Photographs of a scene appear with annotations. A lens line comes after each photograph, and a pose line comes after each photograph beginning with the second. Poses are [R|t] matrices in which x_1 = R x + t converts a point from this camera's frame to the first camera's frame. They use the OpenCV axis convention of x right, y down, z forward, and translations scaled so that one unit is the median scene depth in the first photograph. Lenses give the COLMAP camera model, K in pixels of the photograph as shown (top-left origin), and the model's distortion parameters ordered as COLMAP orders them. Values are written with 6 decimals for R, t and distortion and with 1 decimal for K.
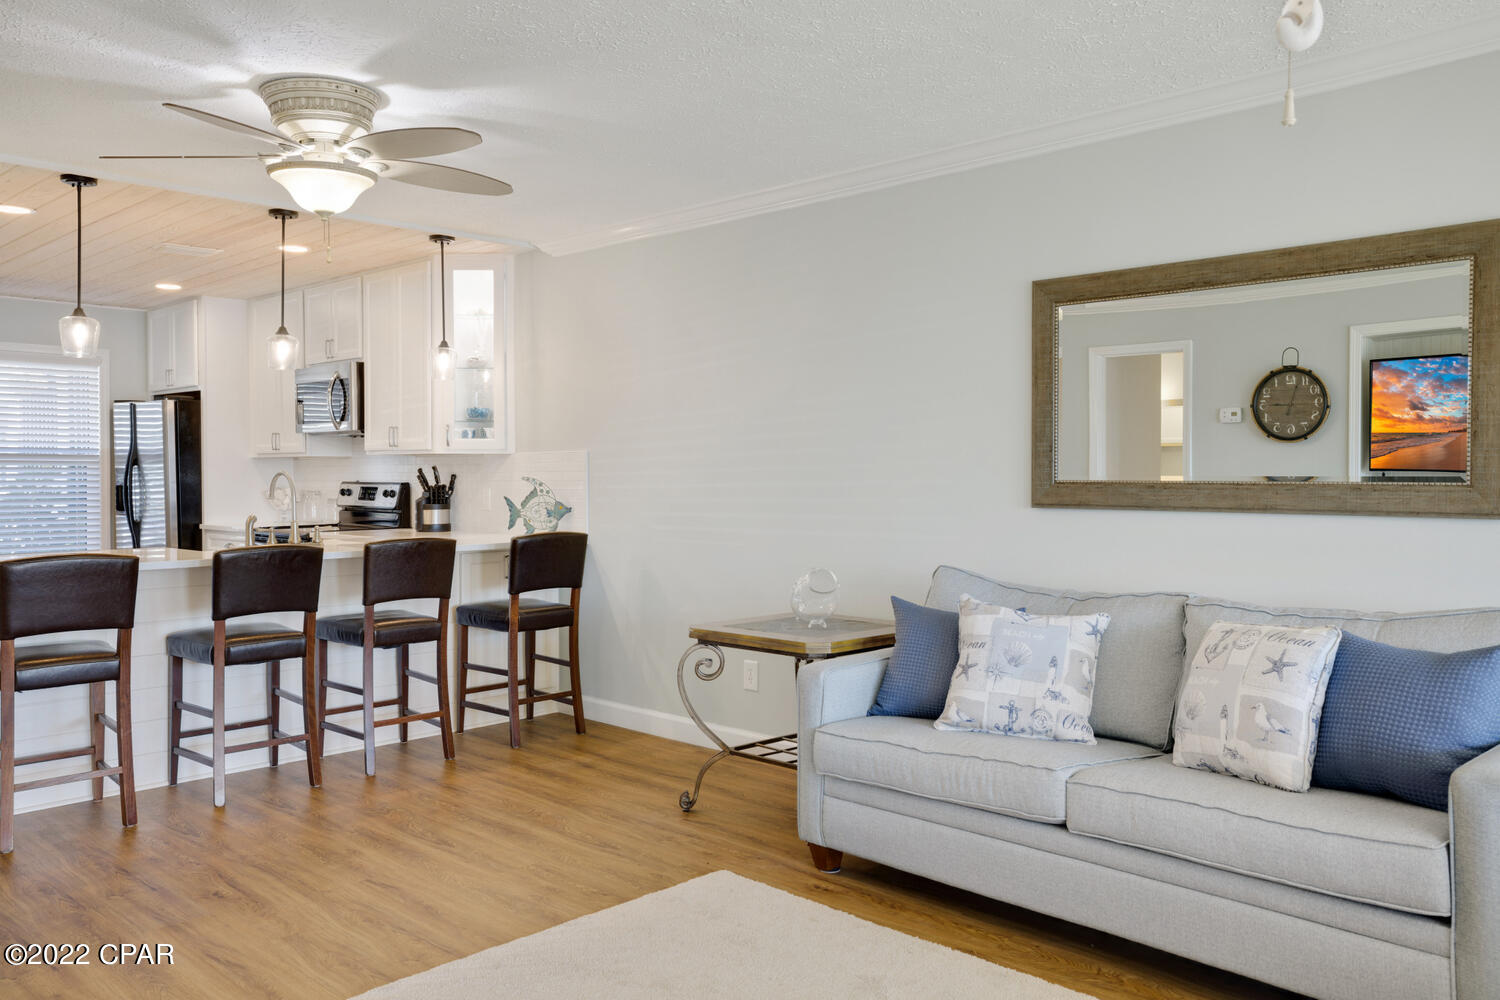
lens RADIAL K [[1178.3, 0, 735.4], [0, 1178.3, 486.9], [0, 0, 1]] dist [0.050282, 0.019197]
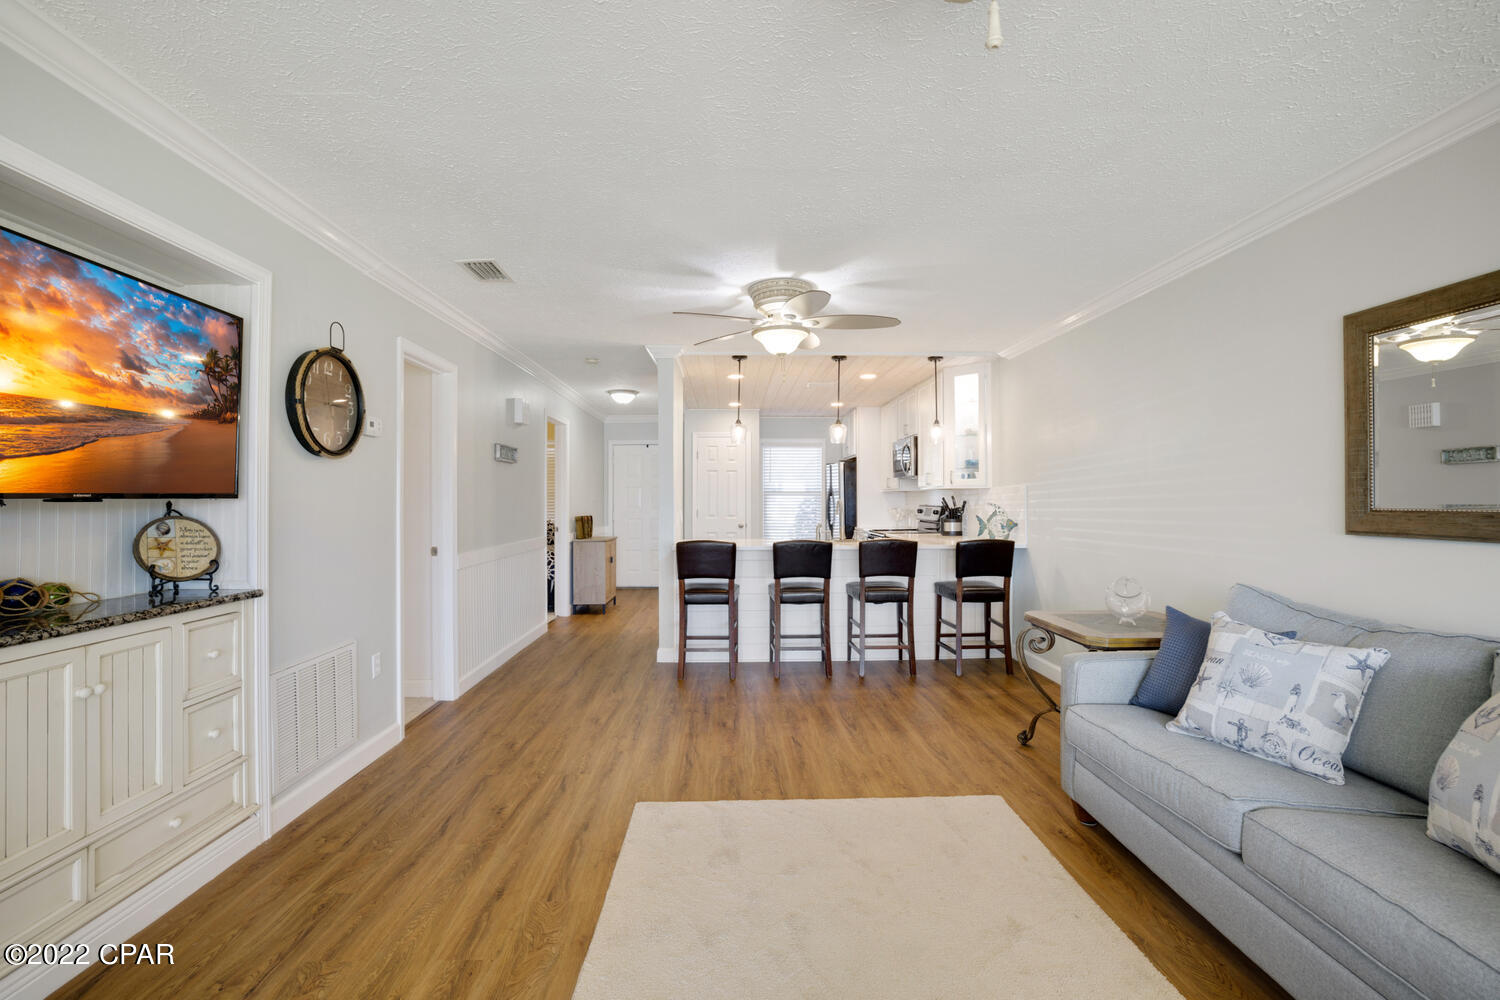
lens RADIAL K [[647.3, 0, 753.8], [0, 647.3, 499.3], [0, 0, 1]] dist [-0.003198, 0.000772]
pose [[0.736795, -0.001025, -0.676116, 0.260196], [-0.006827, 0.999937, -0.008956, -0.005049], [0.676082, 0.011215, 0.736741, 0.245320]]
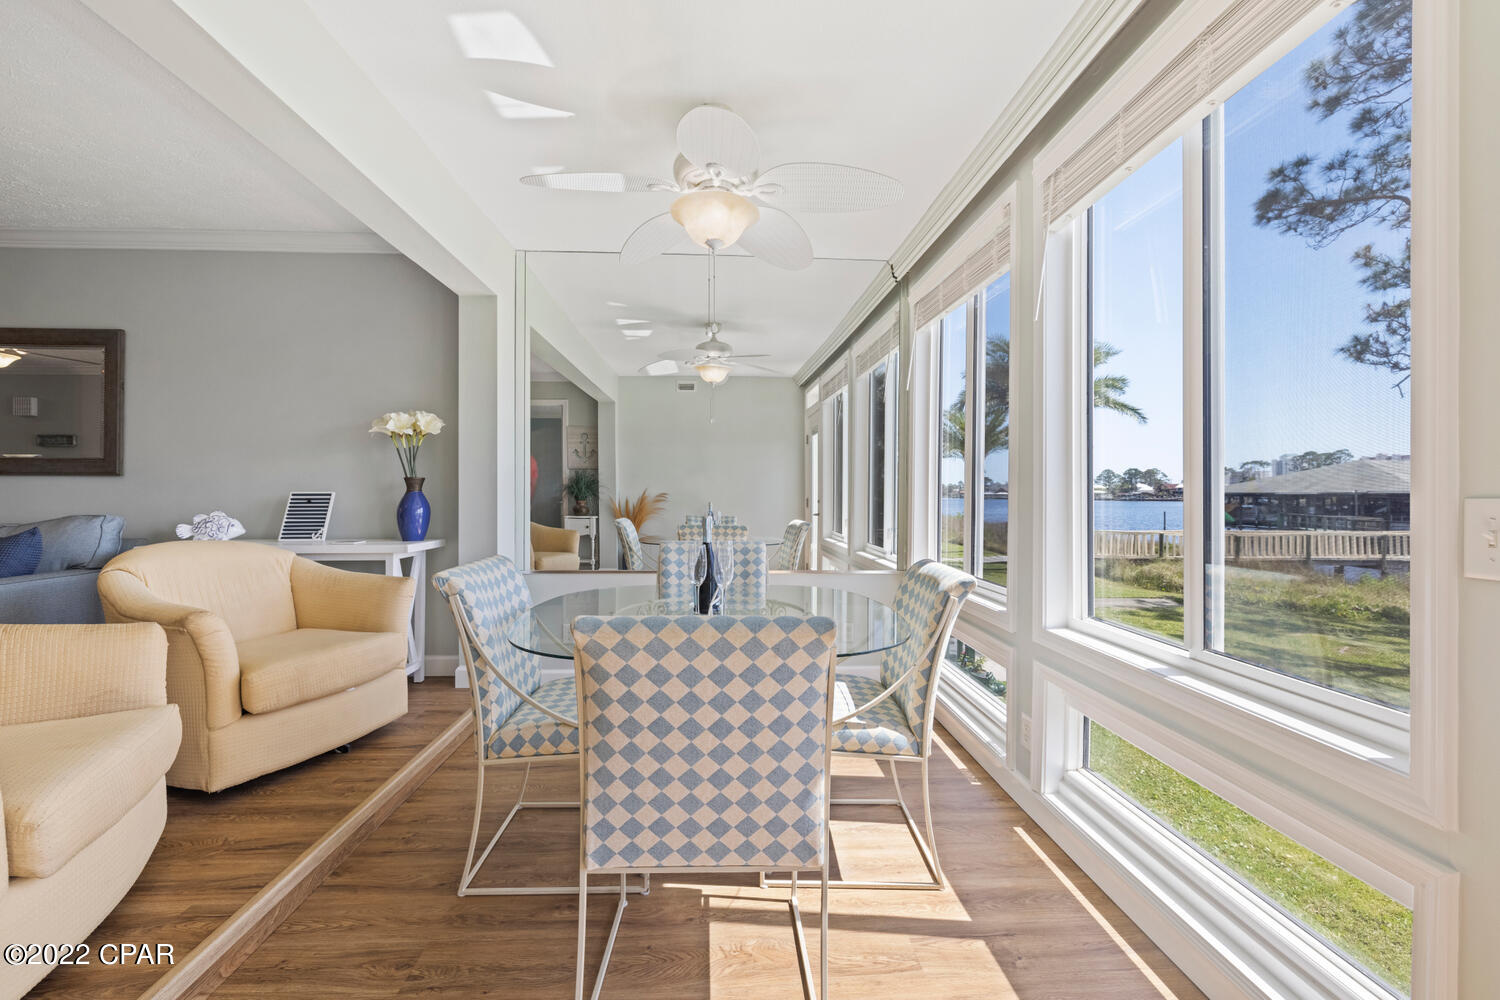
lens RADIAL K [[647.3, 0, 744.9], [0, 647.3, 483.5], [0, 0, 1]] dist [-0.003198, 0.000772]
pose [[0.672511, 0.014845, 0.739938, 0.420942], [0.006189, 0.999651, -0.025680, 0.062105], [-0.740061, 0.021849, 0.672184, -0.417032]]
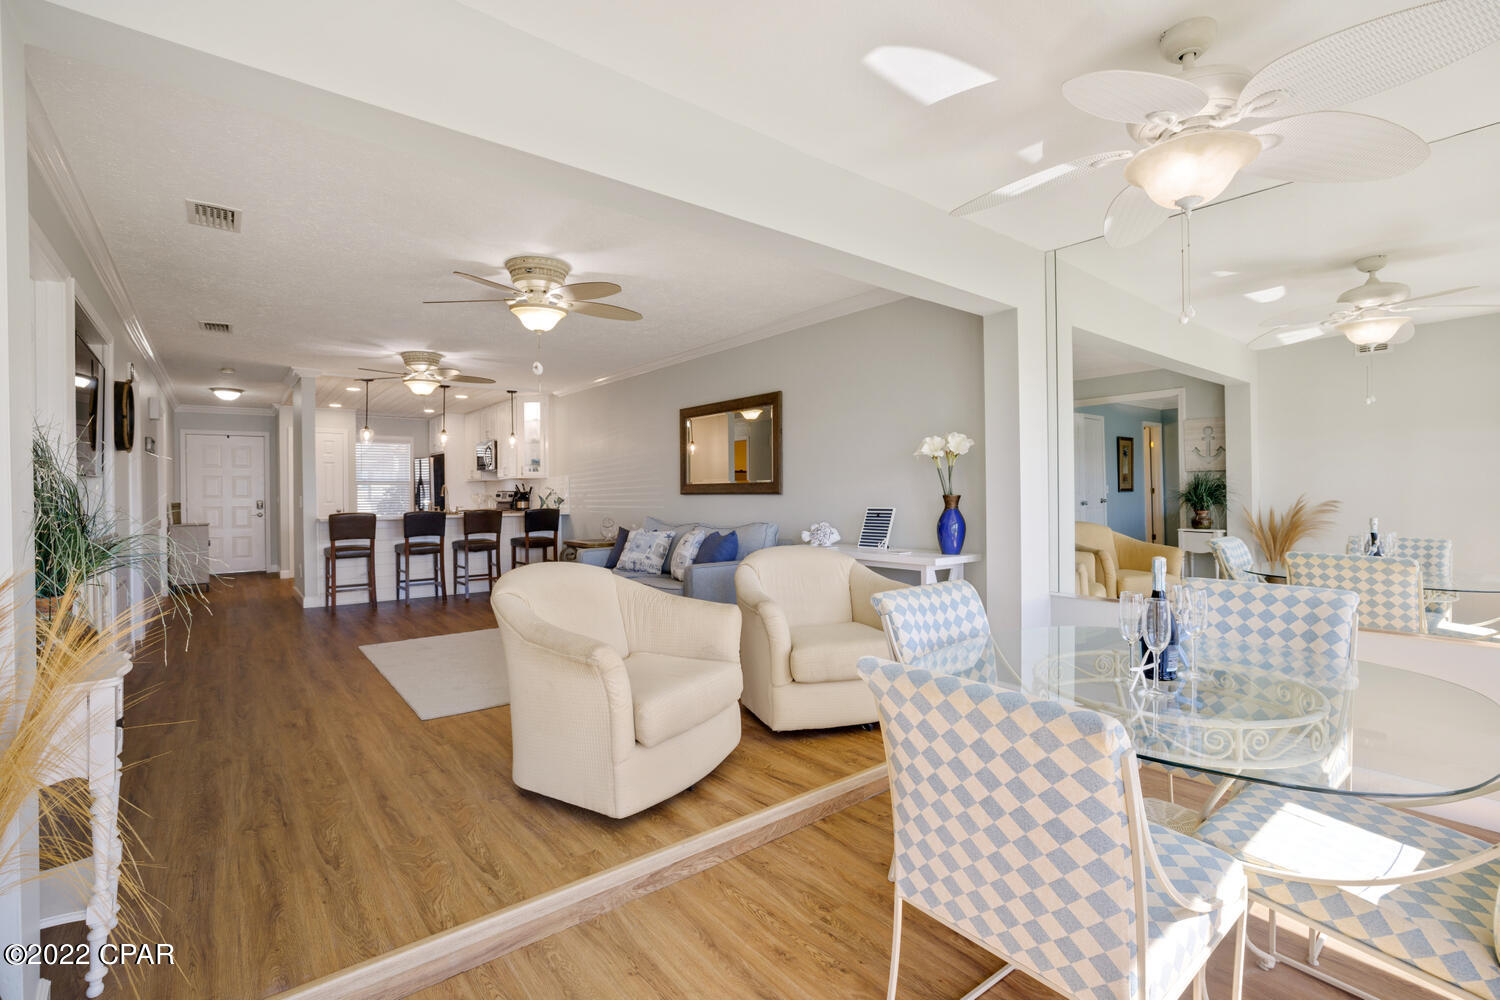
lens RADIAL K [[679.8, 0, 733.2], [0, 679.8, 495.3], [0, 0, 1]] dist [-0.028269, 0.000381]
pose [[0.991302, -0.006884, -0.131427, 0.592063], [0.005848, 0.999949, -0.008265, 0.033680], [0.131477, 0.007424, 0.991291, -0.516263]]
